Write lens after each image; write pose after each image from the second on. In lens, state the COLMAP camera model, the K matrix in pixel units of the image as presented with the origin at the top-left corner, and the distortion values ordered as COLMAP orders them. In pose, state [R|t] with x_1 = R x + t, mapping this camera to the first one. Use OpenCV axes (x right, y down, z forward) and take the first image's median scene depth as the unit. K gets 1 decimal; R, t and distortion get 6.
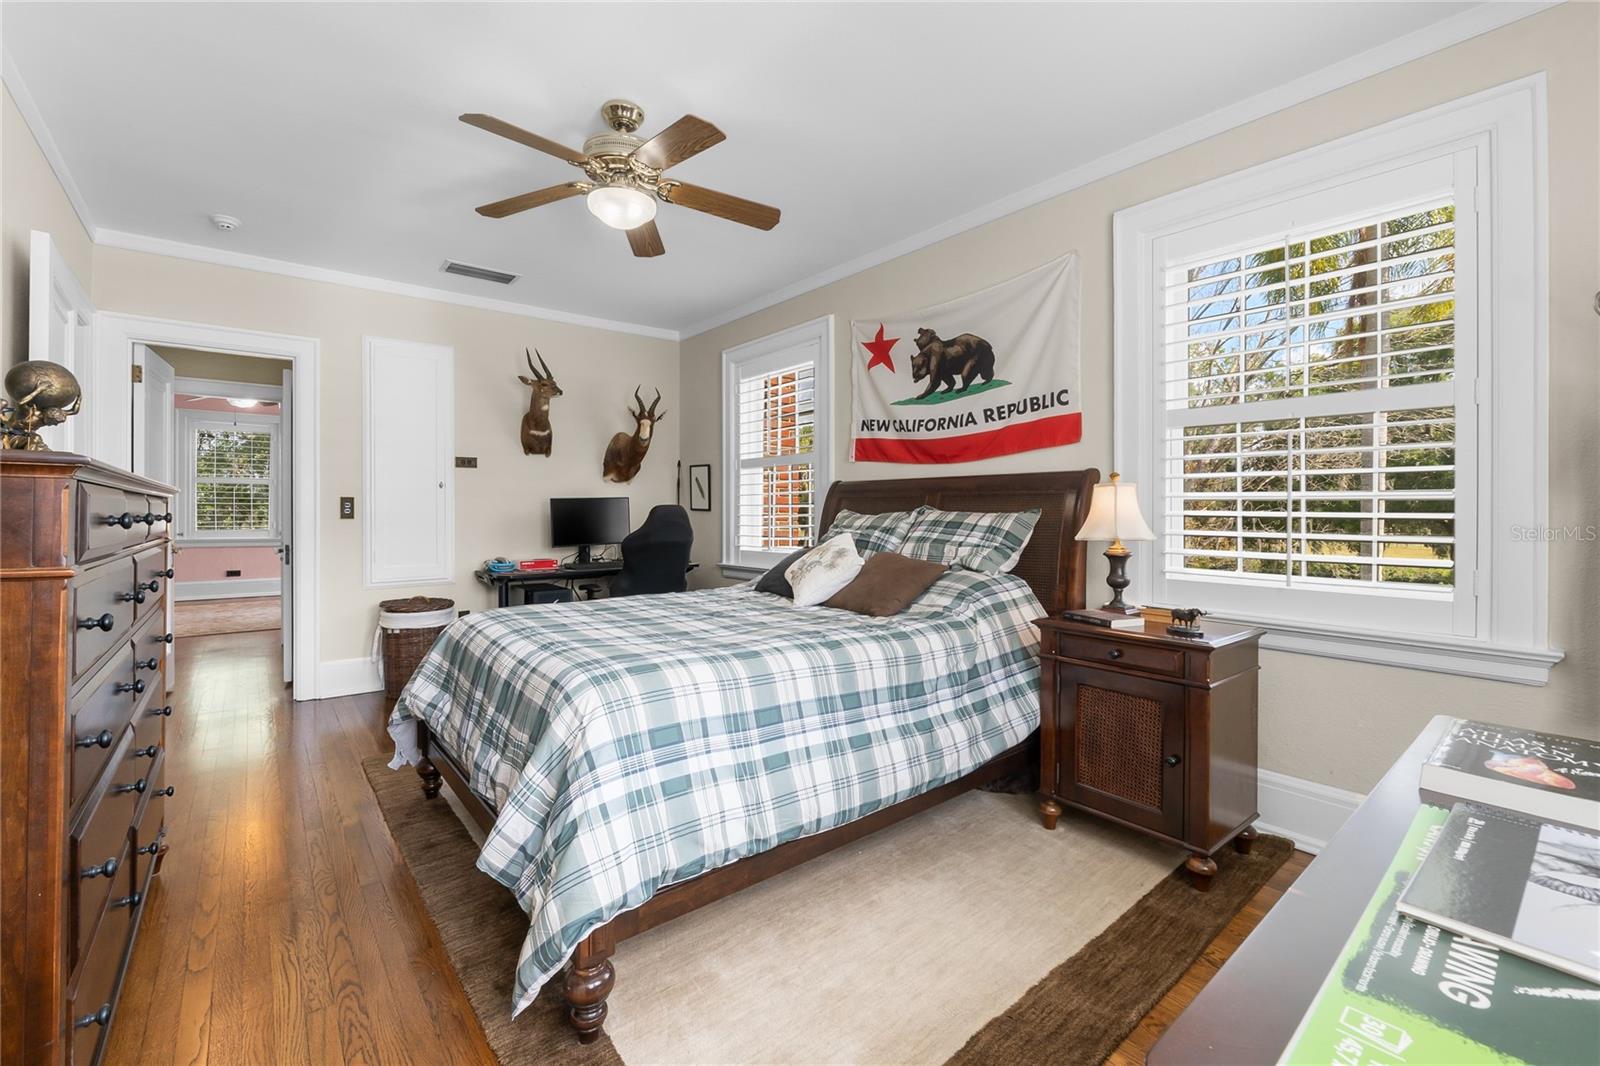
lens RADIAL K [[672.4, 0, 797.6], [0, 672.4, 506.0], [0, 0, 1]] dist [-0.000202, 0.000017]
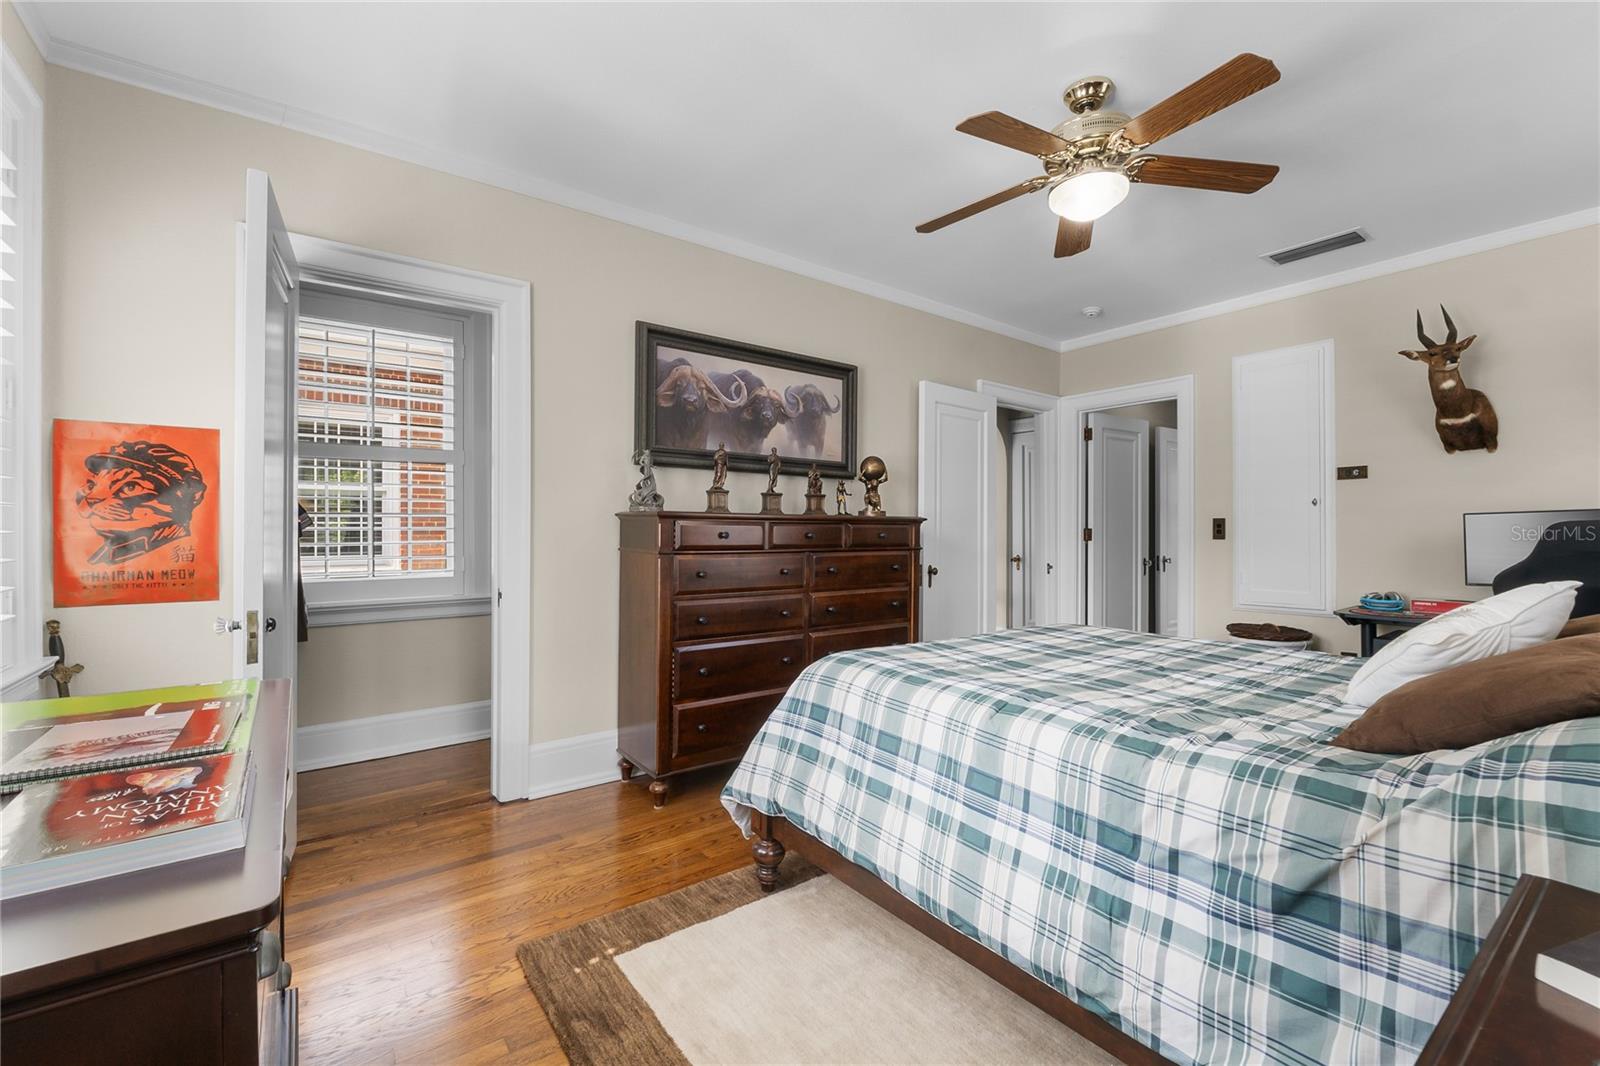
lens RADIAL K [[672.1, 0, 793.1], [0, 672.1, 527.4], [0, 0, 1]] dist [-0.000786, -0.000216]
pose [[-0.053388, -0.005106, -0.998561, 0.456915], [0.005706, 0.999969, -0.005418, 0.003493], [0.998558, -0.005987, -0.053357, 0.448058]]
